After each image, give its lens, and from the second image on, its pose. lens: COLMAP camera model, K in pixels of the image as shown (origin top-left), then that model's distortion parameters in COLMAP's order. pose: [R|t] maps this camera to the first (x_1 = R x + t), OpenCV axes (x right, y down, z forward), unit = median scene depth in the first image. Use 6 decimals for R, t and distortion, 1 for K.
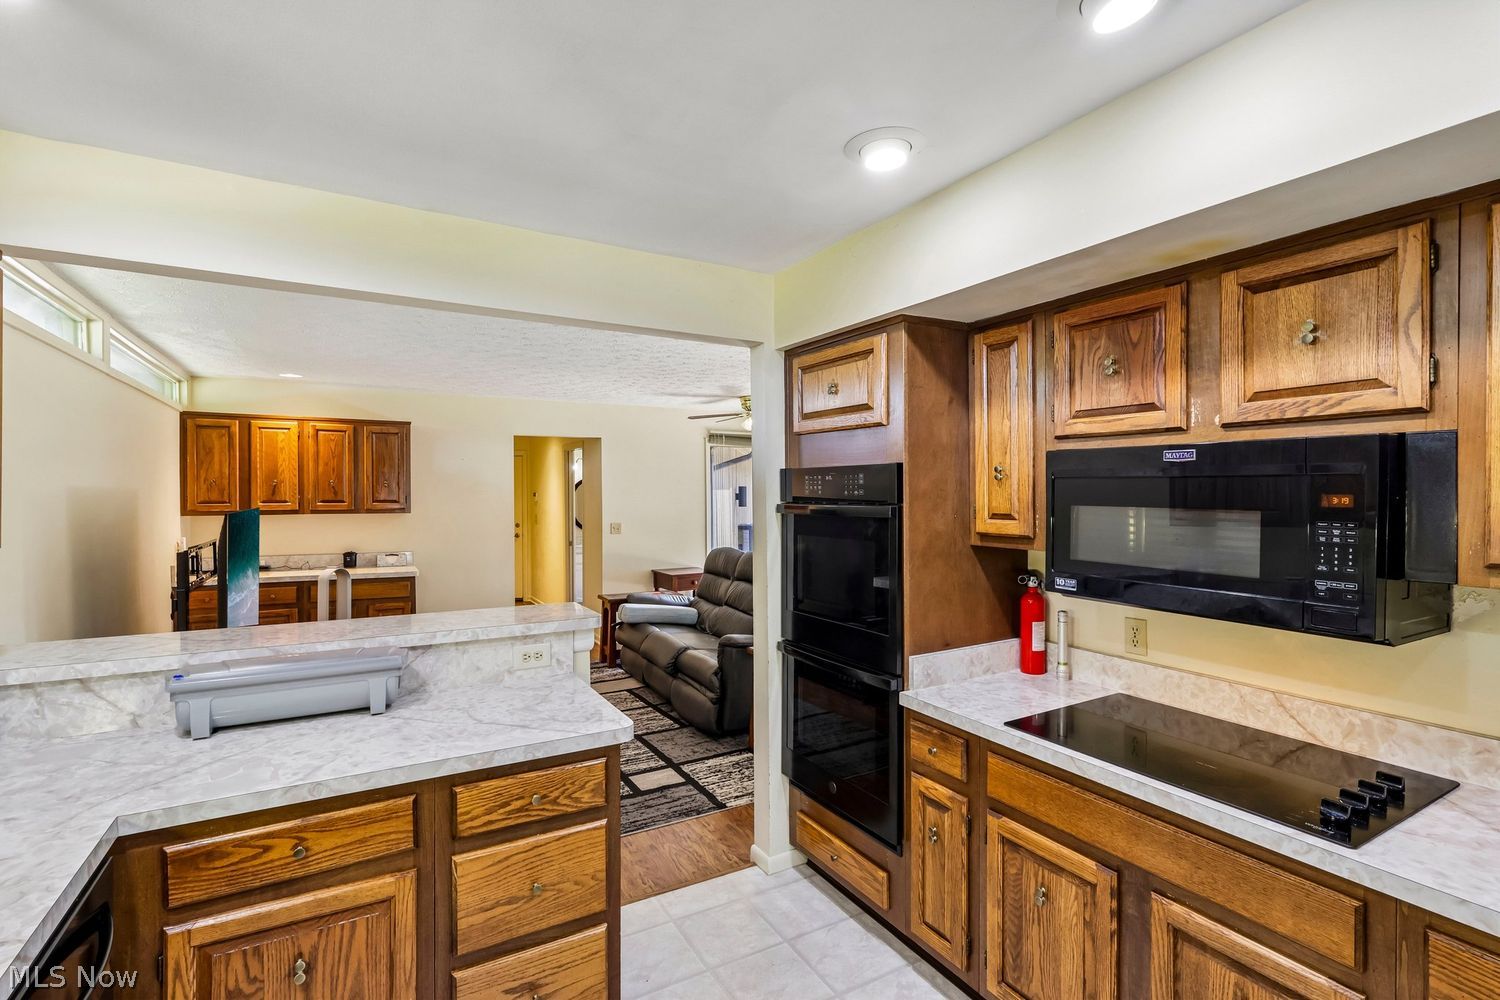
lens RADIAL K [[694.5, 0, 752.5], [0, 694.5, 491.5], [0, 0, 1]] dist [0.002439, -0.001949]
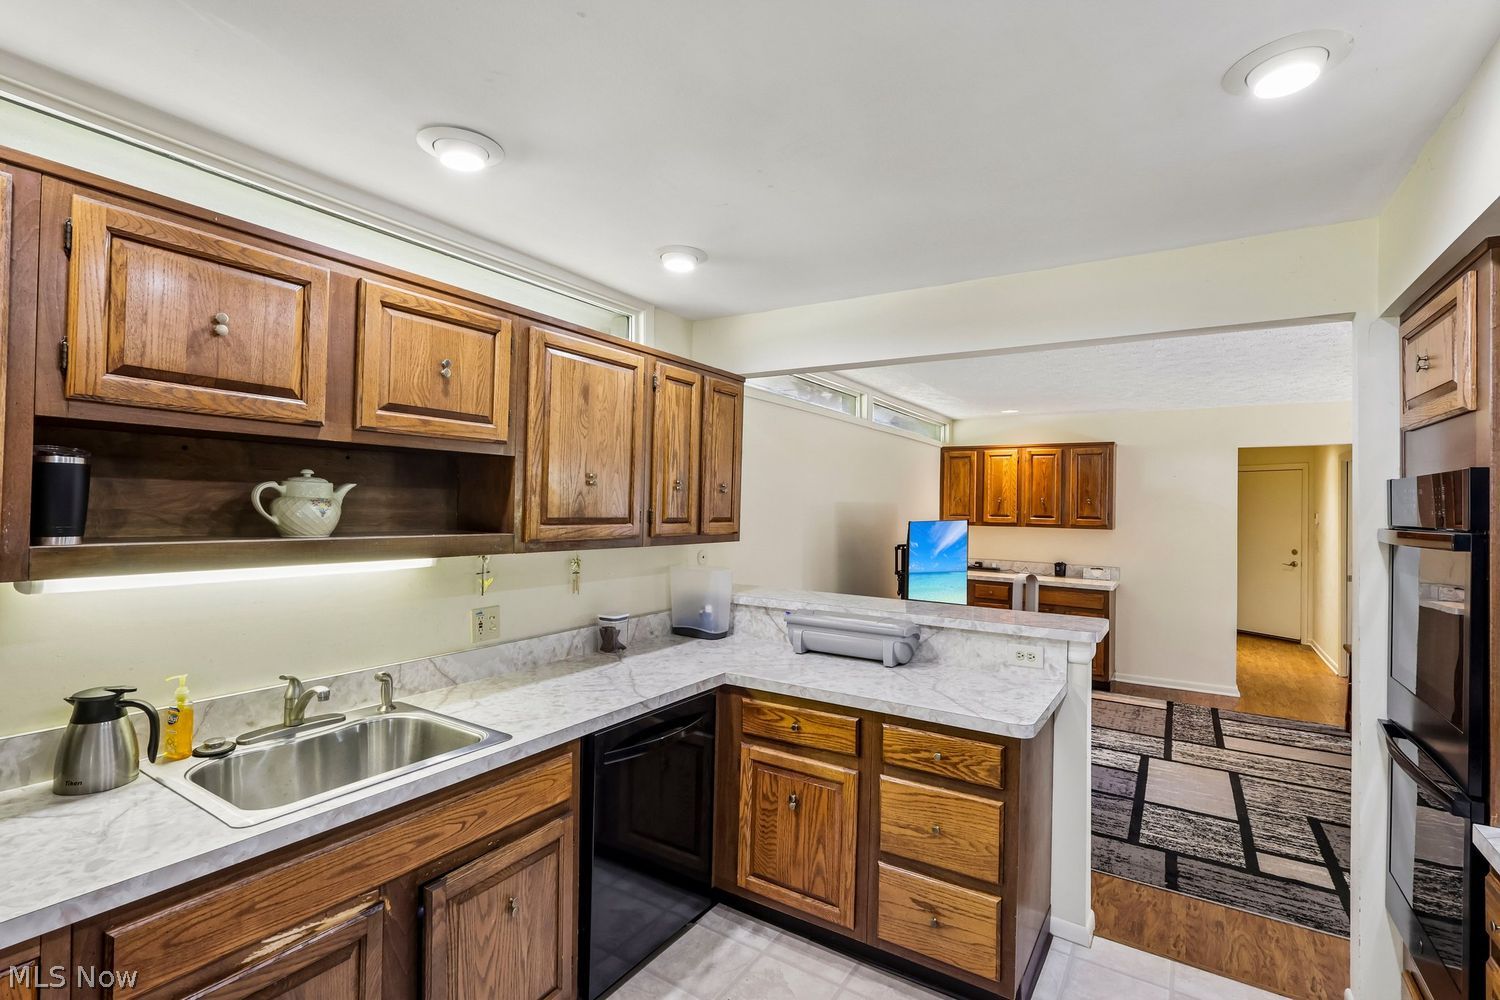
lens RADIAL K [[700.1, 0, 754.3], [0, 700.1, 495.1], [0, 0, 1]] dist [0.004129, 0.000262]
pose [[0.465917, -0.002582, -0.884824, 0.520823], [-0.017583, 0.999771, -0.012176, 0.003568], [0.884653, 0.021231, 0.465766, 0.109198]]
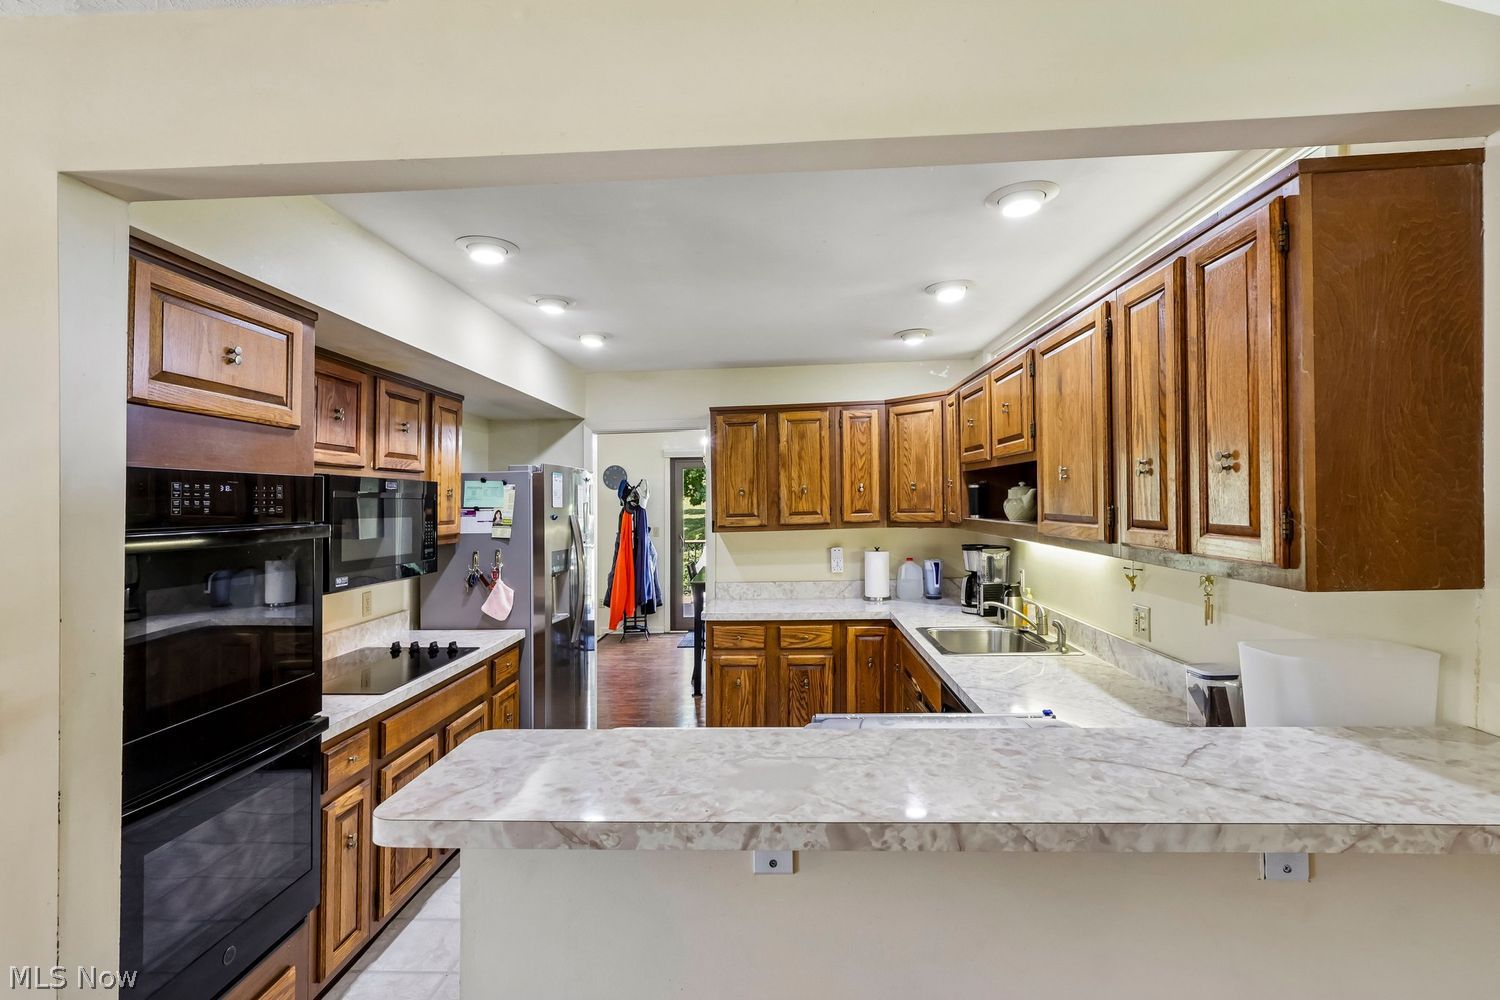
lens RADIAL K [[711.9, 0, 750.7], [0, 711.9, 478.3], [0, 0, 1]] dist [0.000933, -0.000170]
pose [[-0.835416, 0.034782, 0.548517, -0.842771], [0.018844, 0.999221, -0.034661, 0.004566], [-0.549296, -0.018620, -0.835421, 1.594336]]
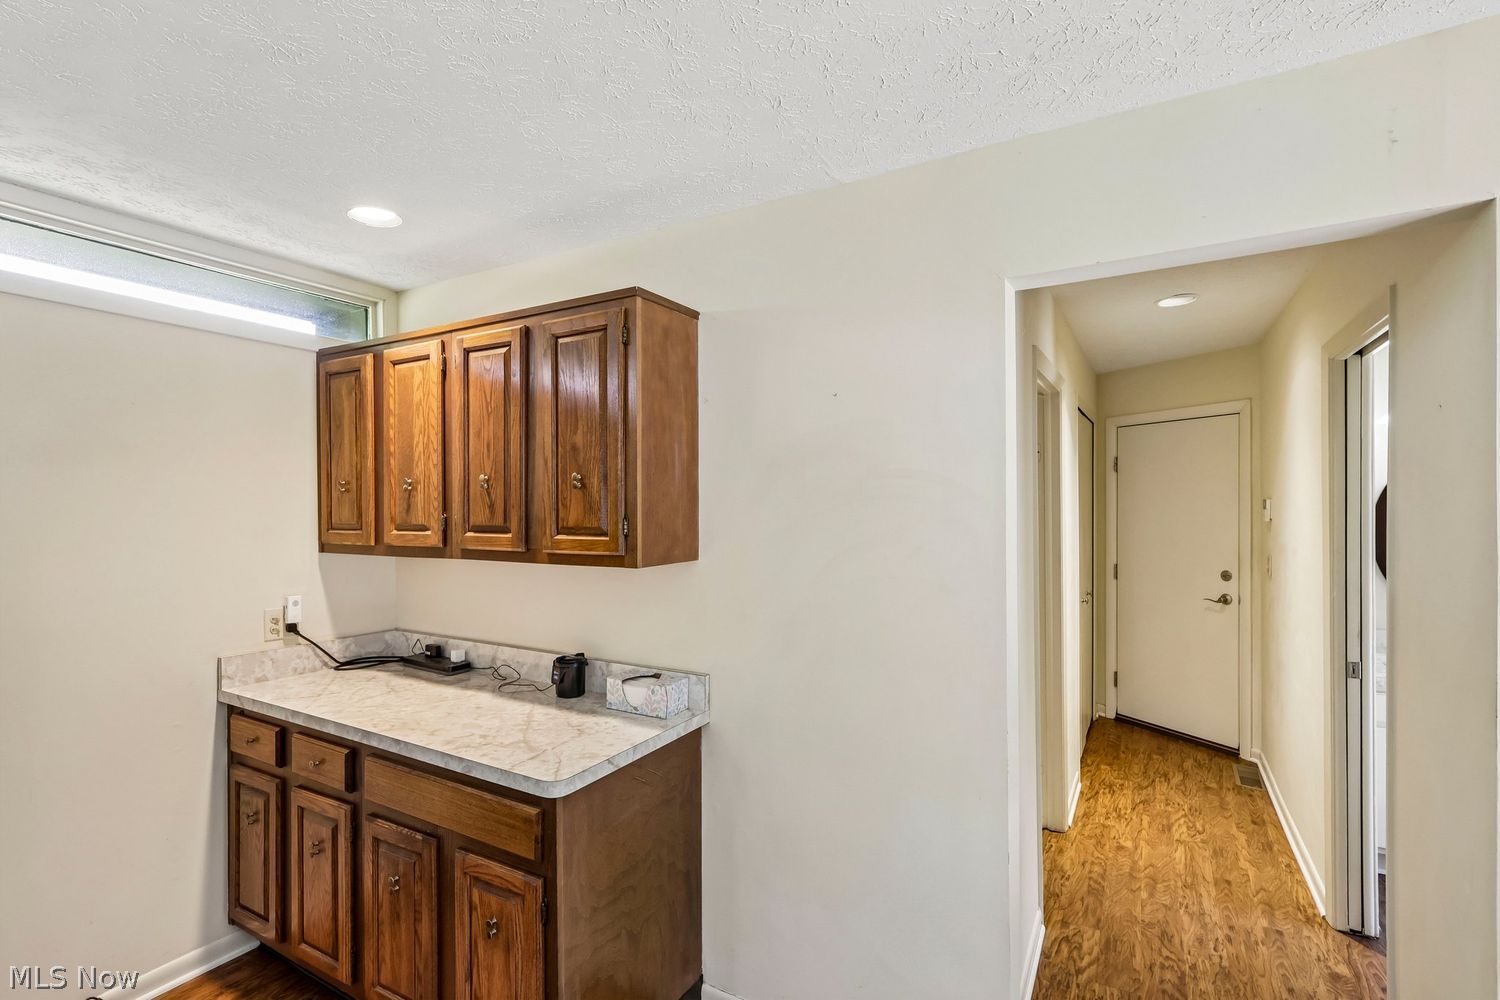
lens RADIAL K [[694.8, 0, 744.5], [0, 694.8, 496.7], [0, 0, 1]] dist [0.001360, -0.000542]
pose [[0.497402, -0.013236, -0.867419, -0.522809], [0.006278, 0.999912, -0.011658, 0.004461], [0.867498, 0.000353, 0.497441, 2.482556]]
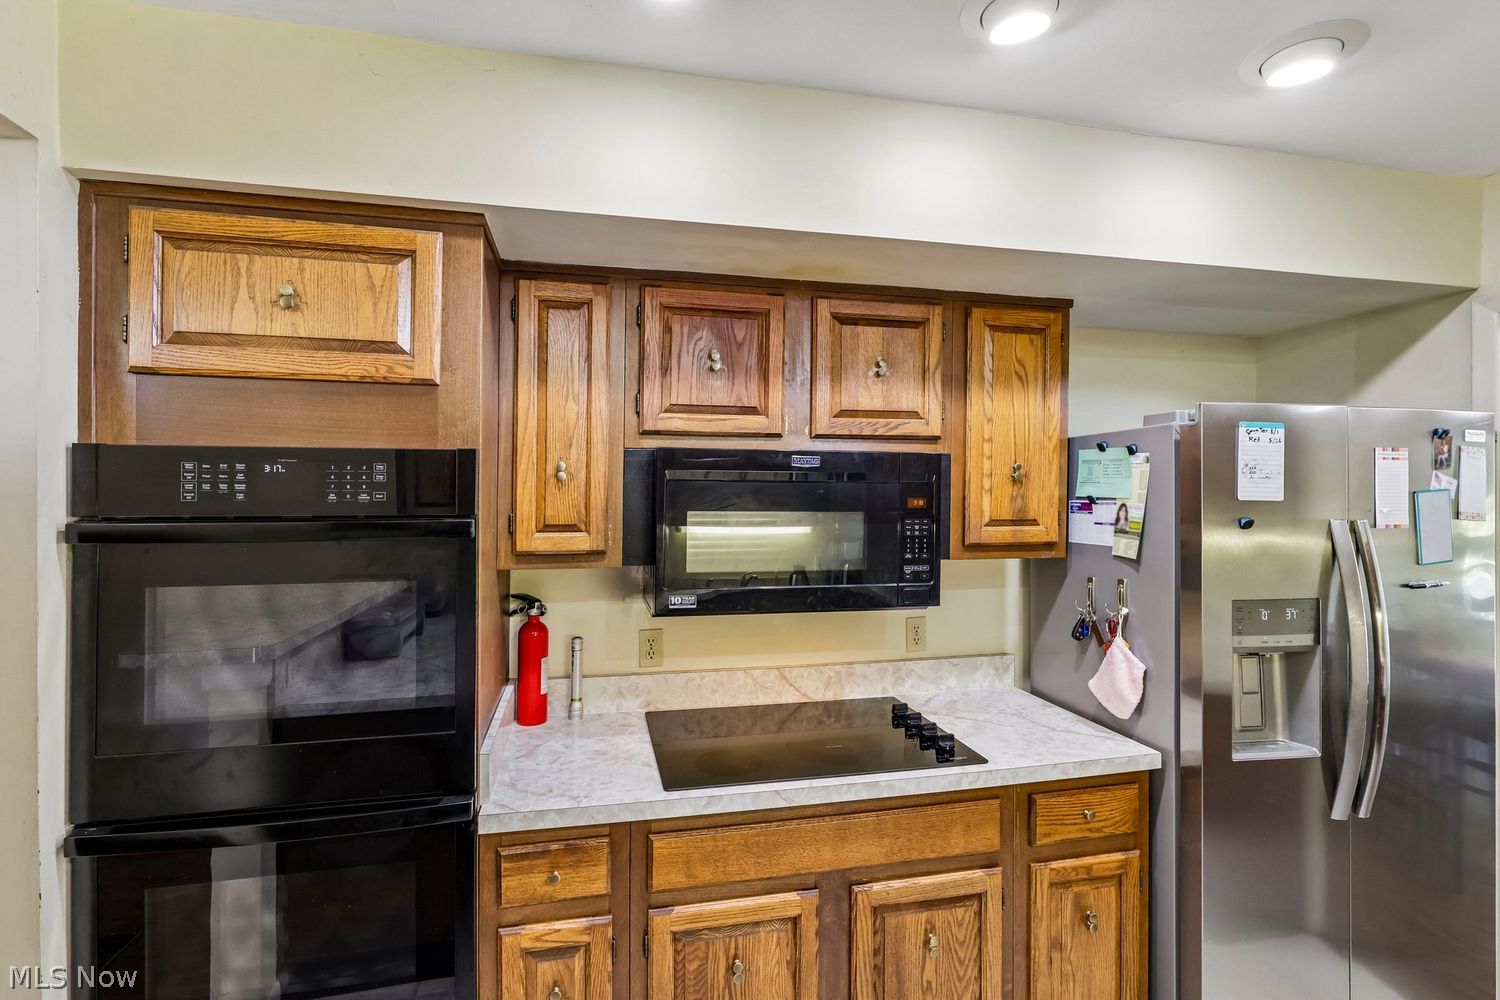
lens RADIAL K [[694.8, 0, 744.5], [0, 694.8, 496.7], [0, 0, 1]] dist [0.001360, -0.000542]
pose [[0.313363, 0.000447, 0.949633, -0.335143], [-0.000022, 1.000000, -0.000464, 0.001941], [-0.949633, 0.000124, 0.313363, 0.622320]]
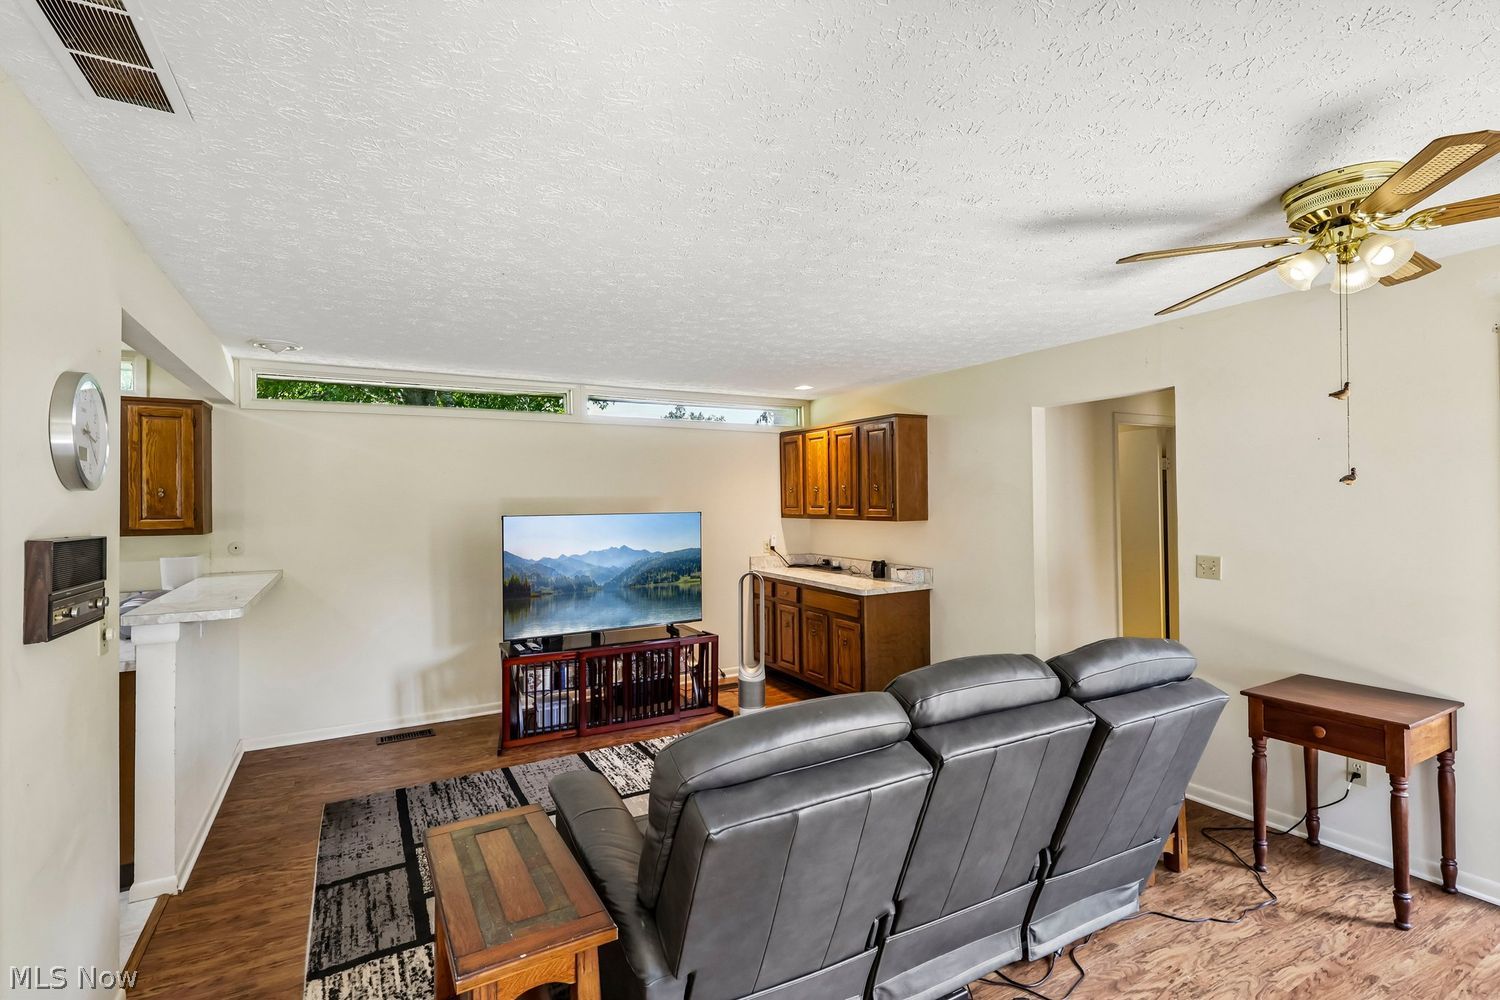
lens RADIAL K [[696.7, 0, 745.6], [0, 696.7, 499.9], [0, 0, 1]] dist [-0.000399, 0.000297]
pose [[-0.016461, 0.000572, -0.999864, 1.003143], [0.010032, 0.999950, 0.000407, 0.006931], [0.999814, -0.010024, -0.016466, 2.336230]]
